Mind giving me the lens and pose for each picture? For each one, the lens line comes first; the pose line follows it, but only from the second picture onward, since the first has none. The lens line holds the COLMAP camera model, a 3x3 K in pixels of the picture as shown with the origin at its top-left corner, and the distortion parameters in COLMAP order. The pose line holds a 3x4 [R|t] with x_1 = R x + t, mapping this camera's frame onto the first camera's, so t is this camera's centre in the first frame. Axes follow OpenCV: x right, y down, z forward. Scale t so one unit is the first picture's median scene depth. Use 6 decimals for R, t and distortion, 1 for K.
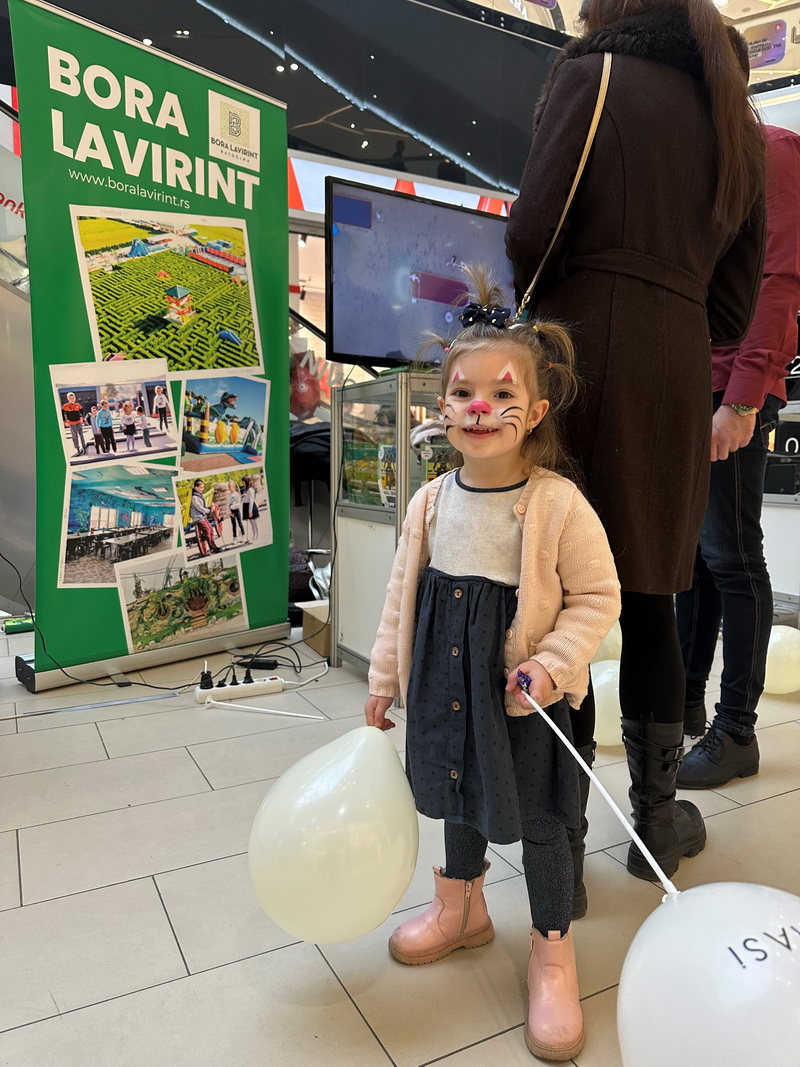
lens RADIAL K [[758.0, 0, 400.0], [0, 758.0, 533.5], [0, 0, 1]] dist [0.084910, -0.127488]
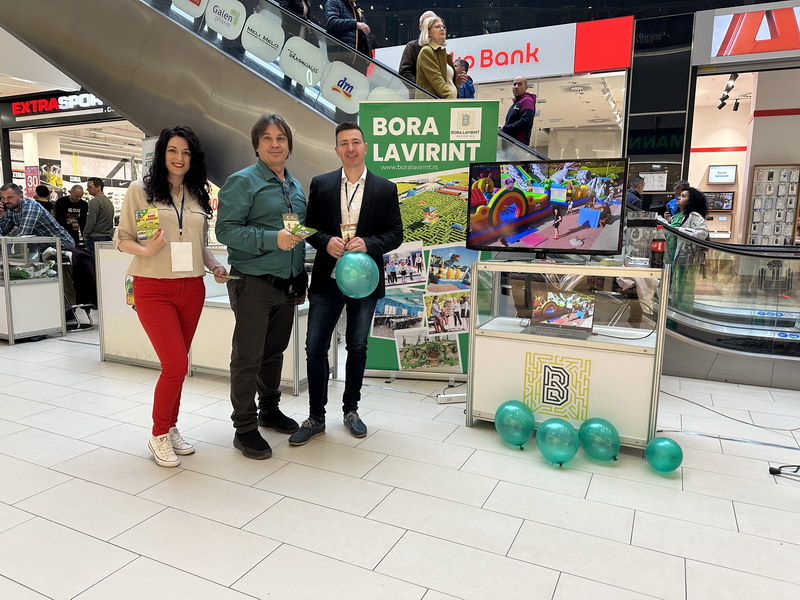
lens RADIAL K [[561.6, 0, 401.8], [0, 561.6, 312.0], [0, 0, 1]] dist [0.077555, -0.112053]
pose [[0.587968, 0.135022, -0.797536, 0.959052], [-0.092246, 0.990730, 0.099723, -0.181013], [0.803607, 0.014936, 0.594972, 0.007273]]
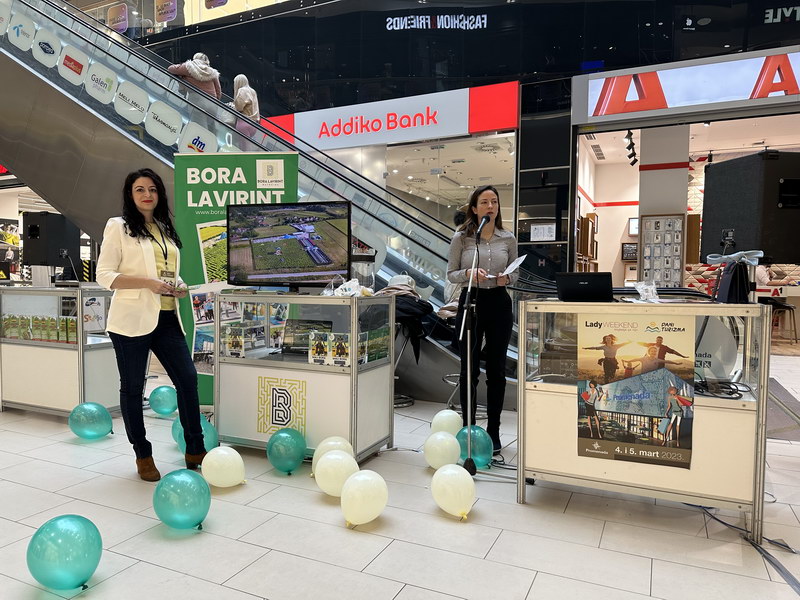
lens RADIAL K [[556.0, 0, 395.5], [0, 556.0, 301.5], [0, 0, 1]] dist [0.140263, -0.228228]
pose [[0.606583, 0.034777, -0.794259, 1.333002], [-0.078788, 0.996754, -0.016528, -0.171801], [0.791107, 0.072604, 0.607354, 0.355379]]
